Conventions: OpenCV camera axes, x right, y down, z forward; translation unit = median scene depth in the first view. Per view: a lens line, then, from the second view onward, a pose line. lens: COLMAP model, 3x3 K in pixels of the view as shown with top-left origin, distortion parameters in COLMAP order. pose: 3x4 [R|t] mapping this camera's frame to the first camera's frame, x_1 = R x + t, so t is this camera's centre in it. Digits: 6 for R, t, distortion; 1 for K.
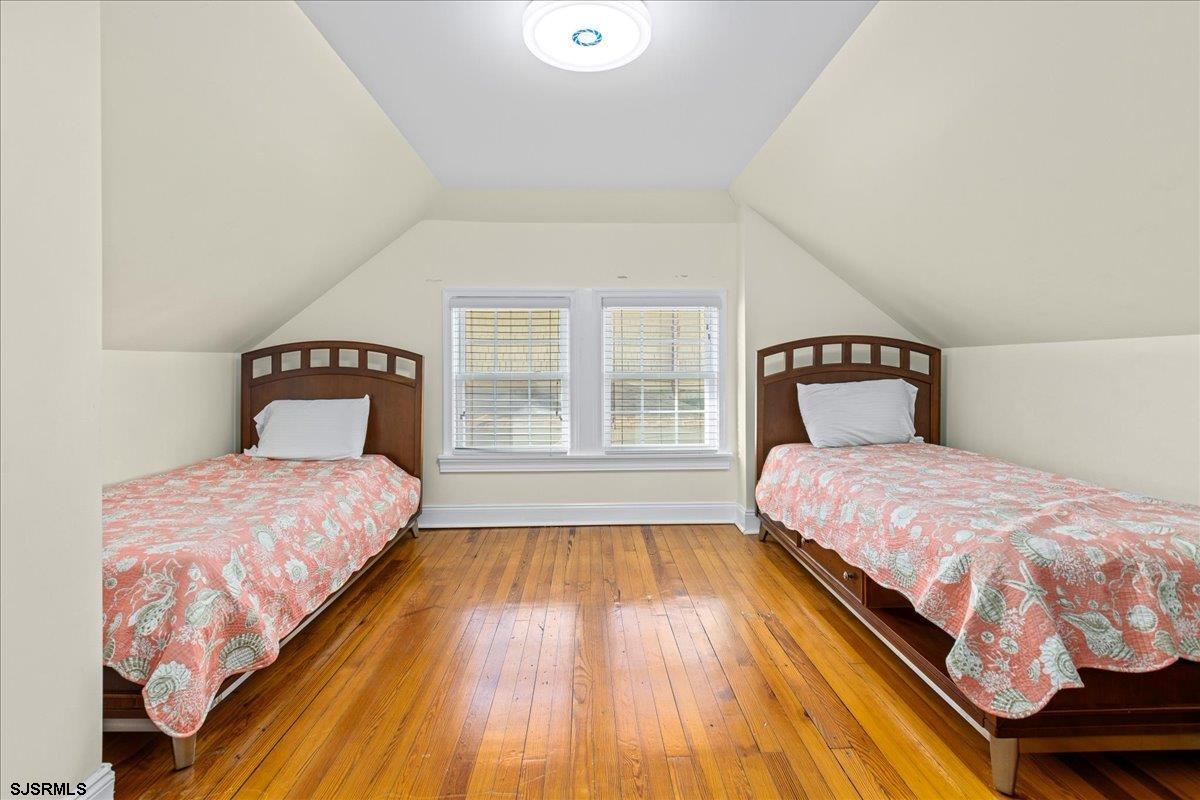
lens RADIAL K [[558.9, 0, 602.2], [0, 558.9, 368.9], [0, 0, 1]] dist [-0.000689, -0.000420]
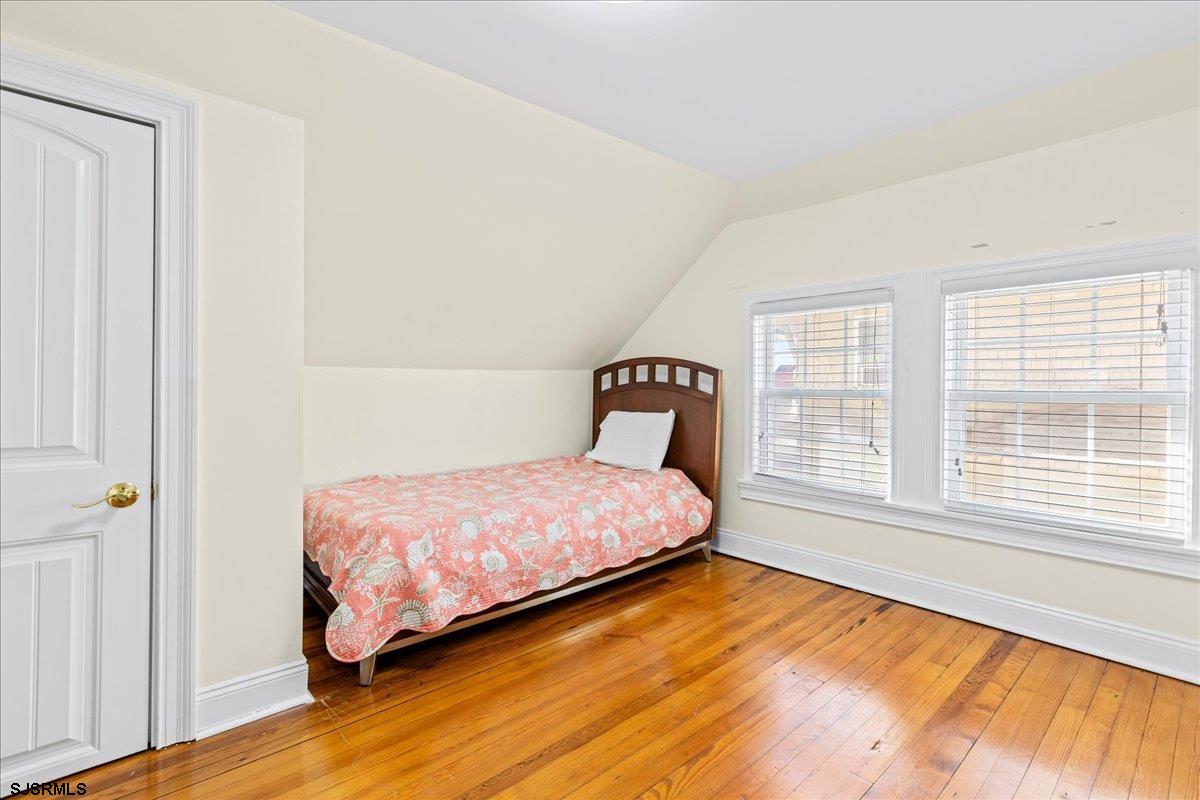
lens RADIAL K [[552.2, 0, 598.2], [0, 552.2, 387.0], [0, 0, 1]] dist [0.001042, 0.000570]
pose [[0.639745, 0.009341, -0.768530, 0.263940], [-0.001619, 0.999940, 0.010805, -0.004775], [0.768585, -0.005668, 0.639722, 0.254377]]
